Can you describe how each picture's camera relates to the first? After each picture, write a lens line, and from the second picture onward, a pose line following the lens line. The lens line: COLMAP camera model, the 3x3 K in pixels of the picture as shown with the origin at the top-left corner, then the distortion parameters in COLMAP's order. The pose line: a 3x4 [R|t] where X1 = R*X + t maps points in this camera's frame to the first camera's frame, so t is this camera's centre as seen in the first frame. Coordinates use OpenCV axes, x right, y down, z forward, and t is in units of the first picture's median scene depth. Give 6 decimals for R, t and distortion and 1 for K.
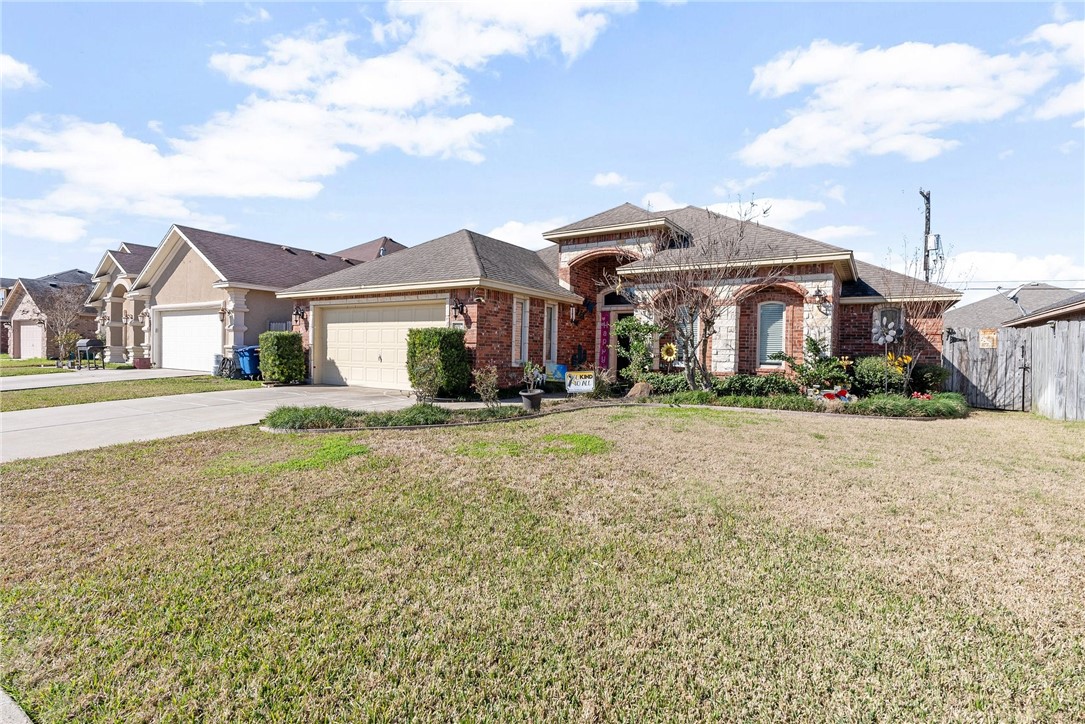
lens RADIAL K [[529.5, 0, 541.8], [0, 529.5, 341.5], [0, 0, 1]] dist [-0.001165, -0.000074]
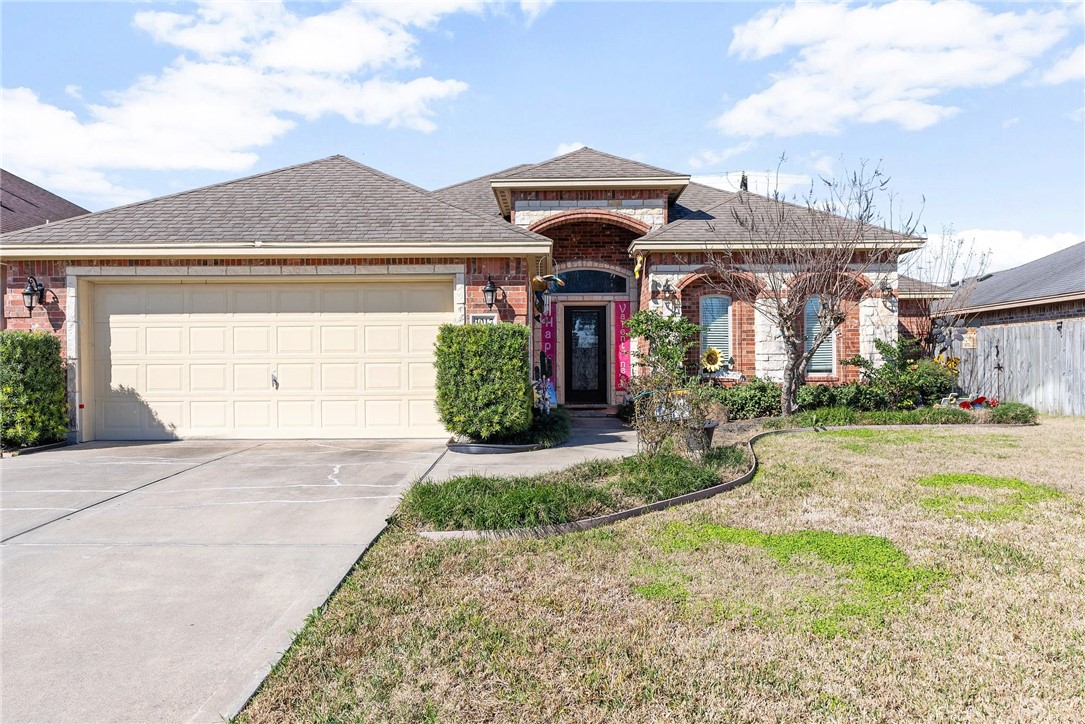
lens RADIAL K [[745.5, 0, 539.5], [0, 745.5, 346.2], [0, 0, 1]] dist [0.004040, 0.001842]
pose [[0.841926, -0.009810, 0.539503, -0.483542], [0.011824, 0.999930, -0.000269, -0.000600], [-0.539463, 0.006606, 0.841983, 0.233826]]
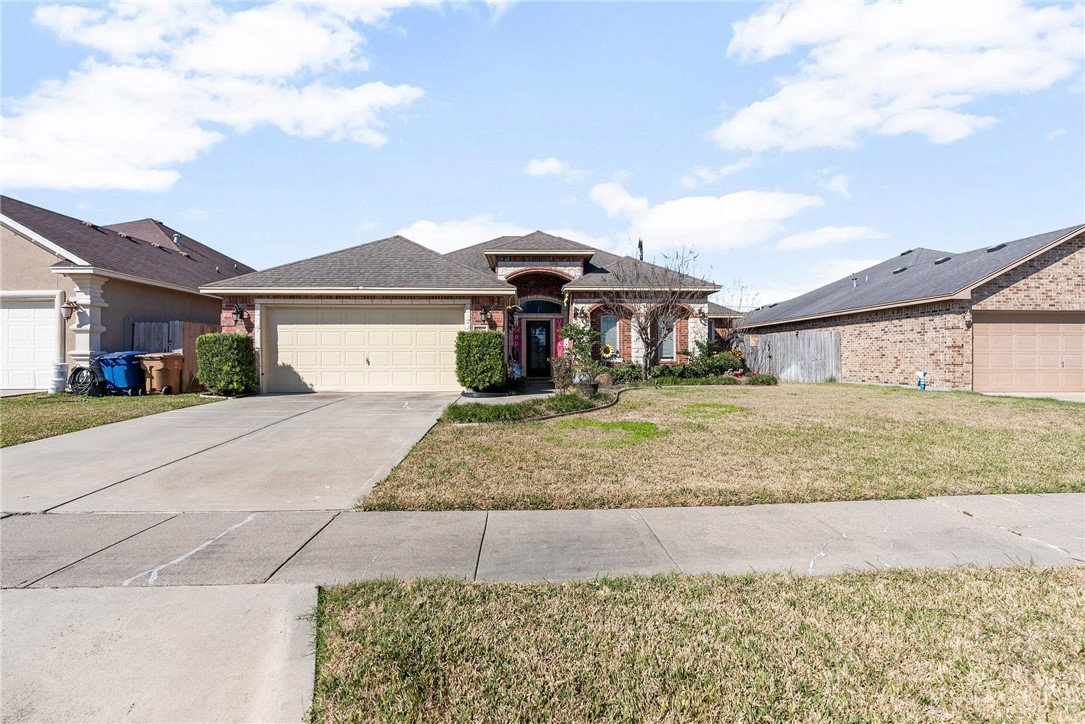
lens RADIAL K [[505.1, 0, 540.9], [0, 505.1, 343.3], [0, 0, 1]] dist [-0.001136, -0.000033]
pose [[0.814309, -0.003332, 0.580423, -0.587261], [0.007703, 0.999958, -0.005065, 0.005424], [-0.580381, 0.008595, 0.814300, 0.051320]]
